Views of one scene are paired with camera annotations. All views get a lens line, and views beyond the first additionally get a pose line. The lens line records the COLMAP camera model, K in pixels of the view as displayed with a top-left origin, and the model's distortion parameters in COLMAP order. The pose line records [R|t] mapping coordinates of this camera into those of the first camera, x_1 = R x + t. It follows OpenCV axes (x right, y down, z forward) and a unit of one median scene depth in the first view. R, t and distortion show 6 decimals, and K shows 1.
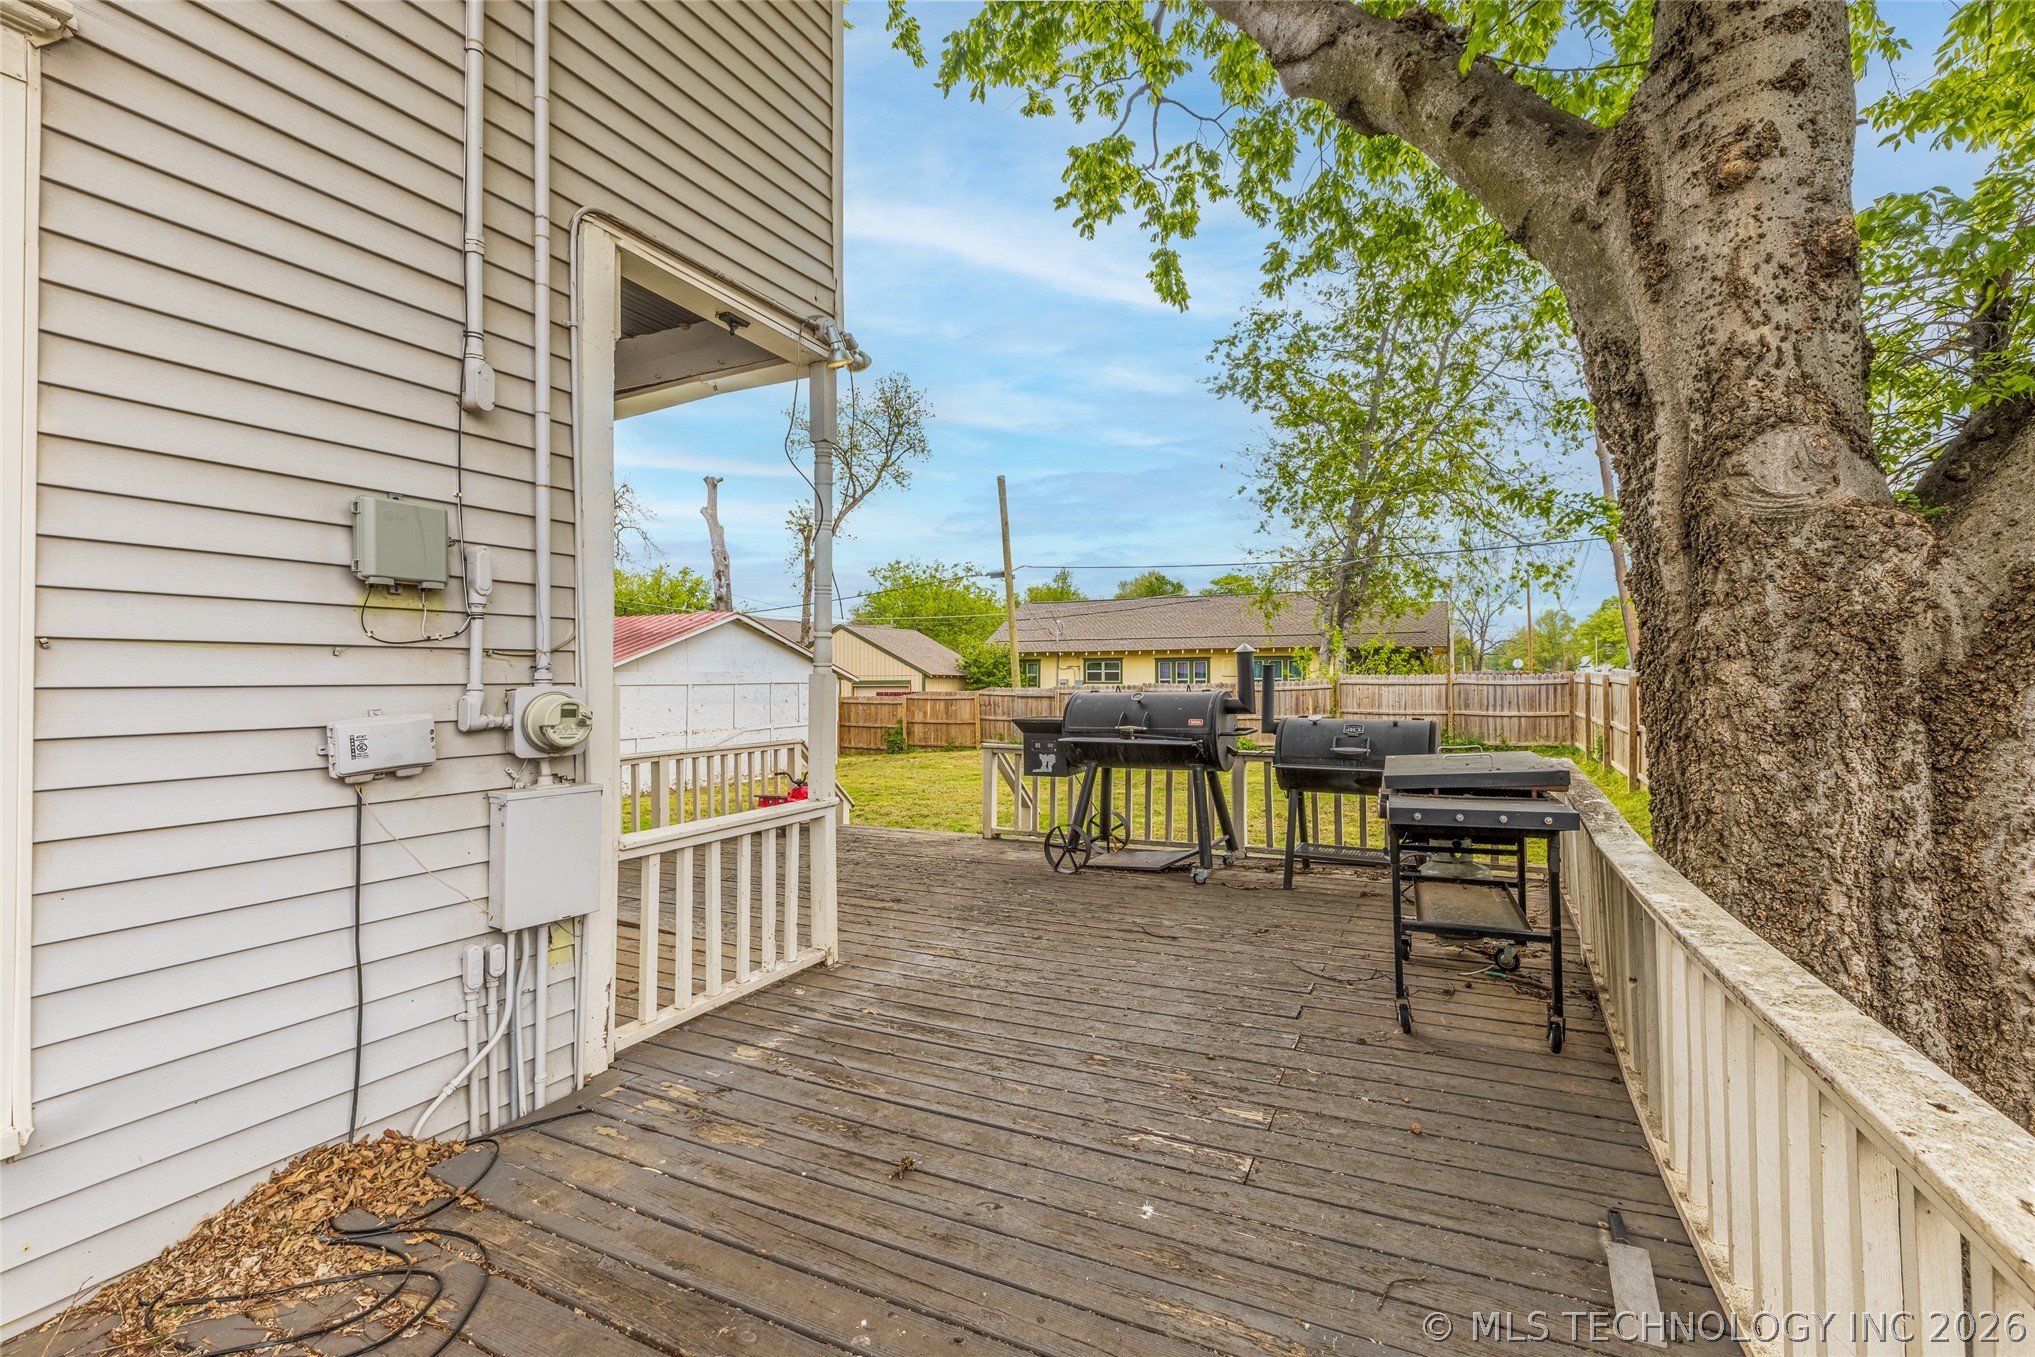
lens RADIAL K [[906.6, 0, 1018.5], [0, 906.6, 674.9], [0, 0, 1]] dist [0.003927, -0.000288]
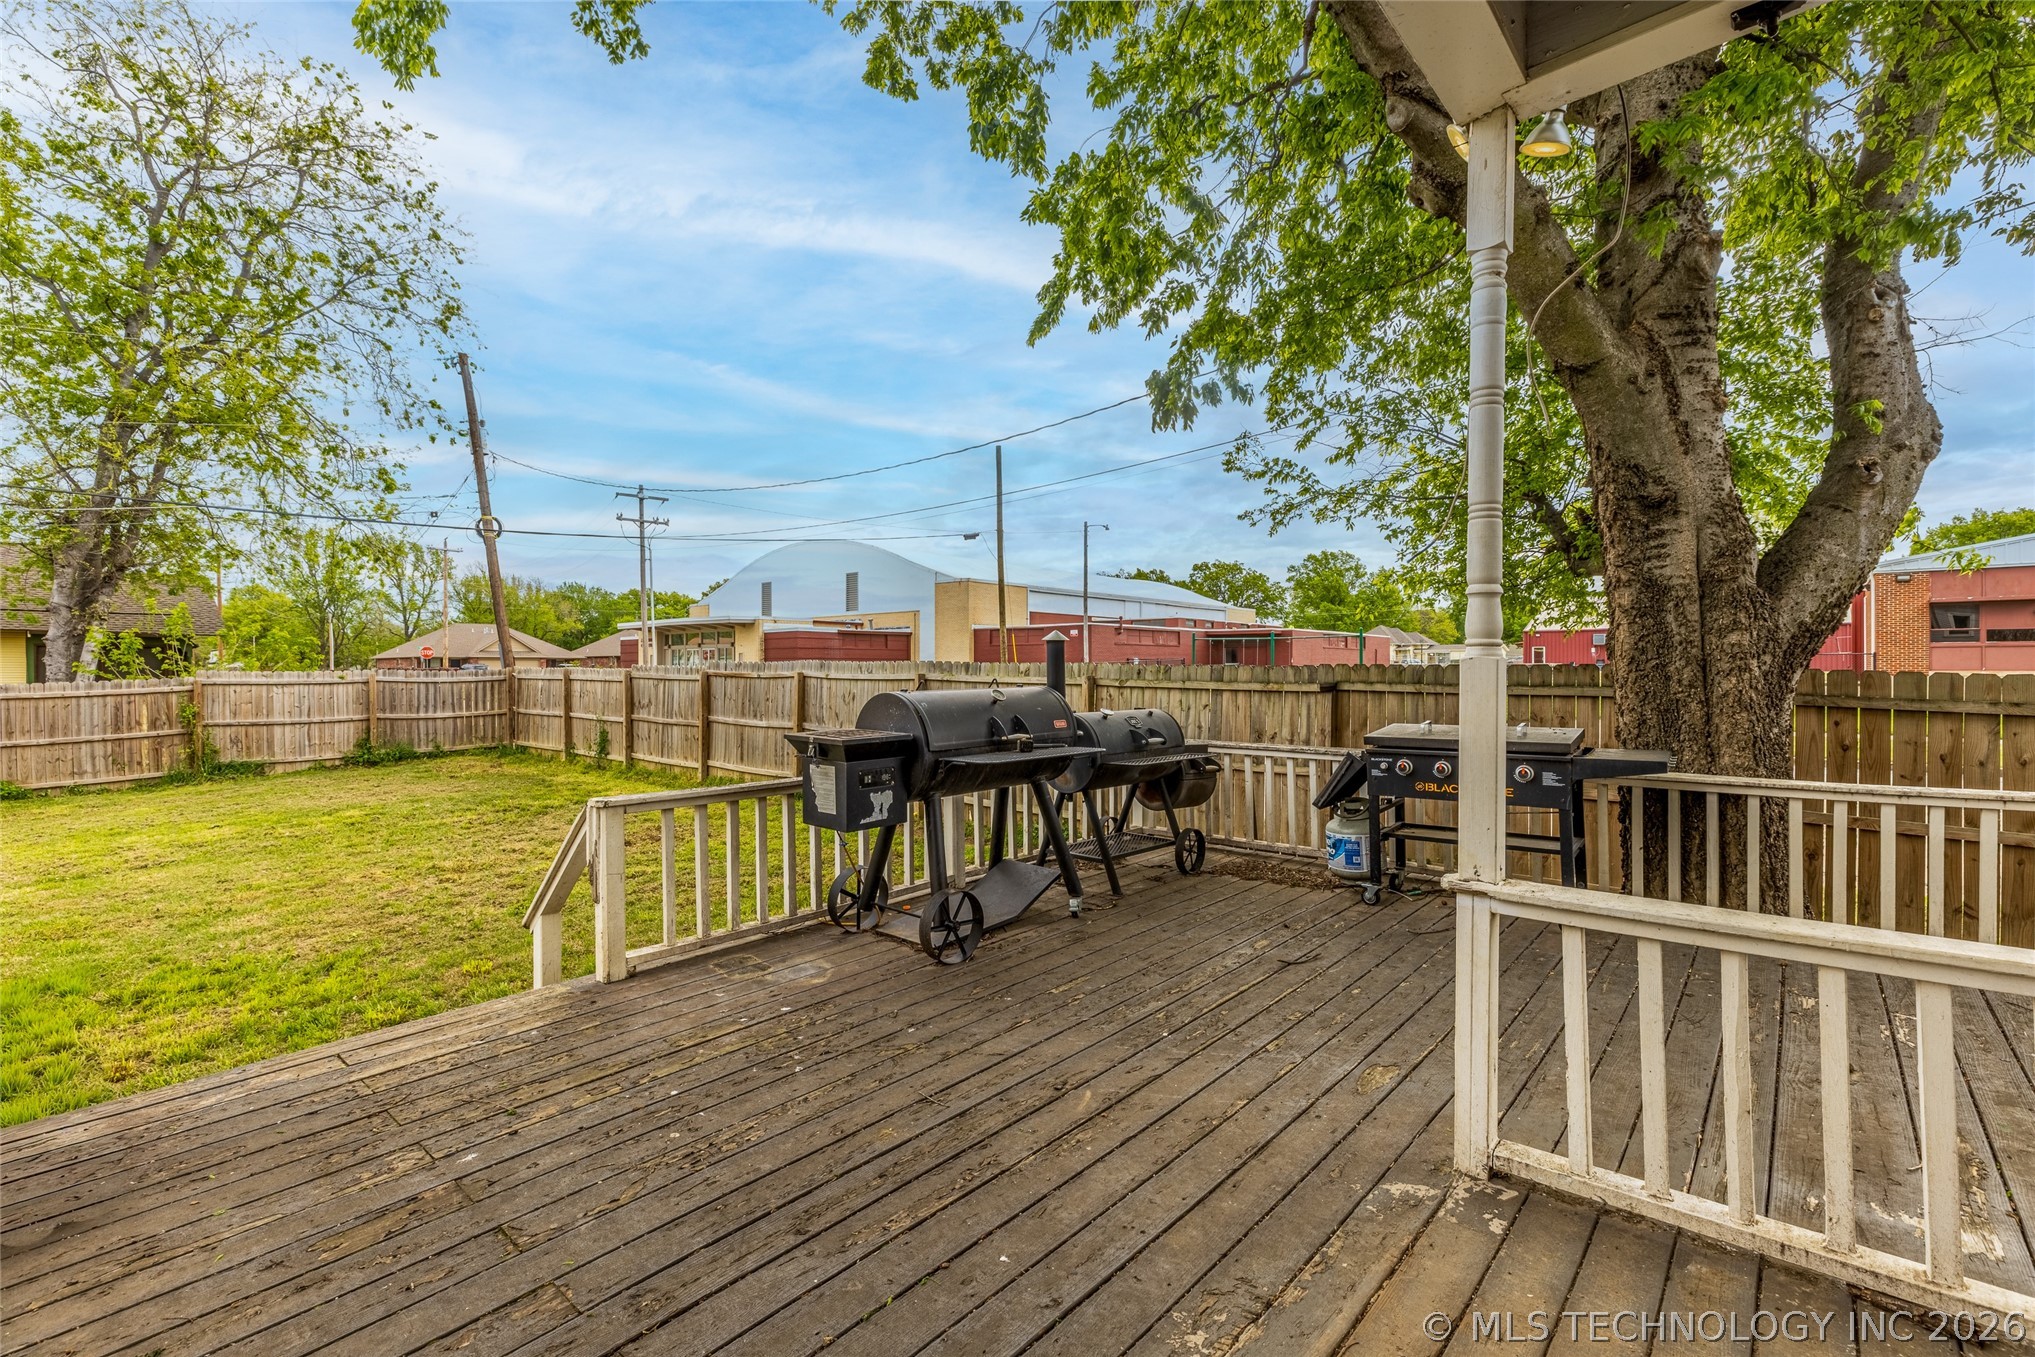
lens RADIAL K [[906.6, 0, 1019.0], [0, 906.6, 673.1], [0, 0, 1]] dist [0.003927, -0.000288]
pose [[0.256592, -0.000481, 0.966520, -0.173146], [0.000134, 1.000000, 0.000462, 0.001593], [-0.966520, 0.000011, 0.256592, 0.234234]]
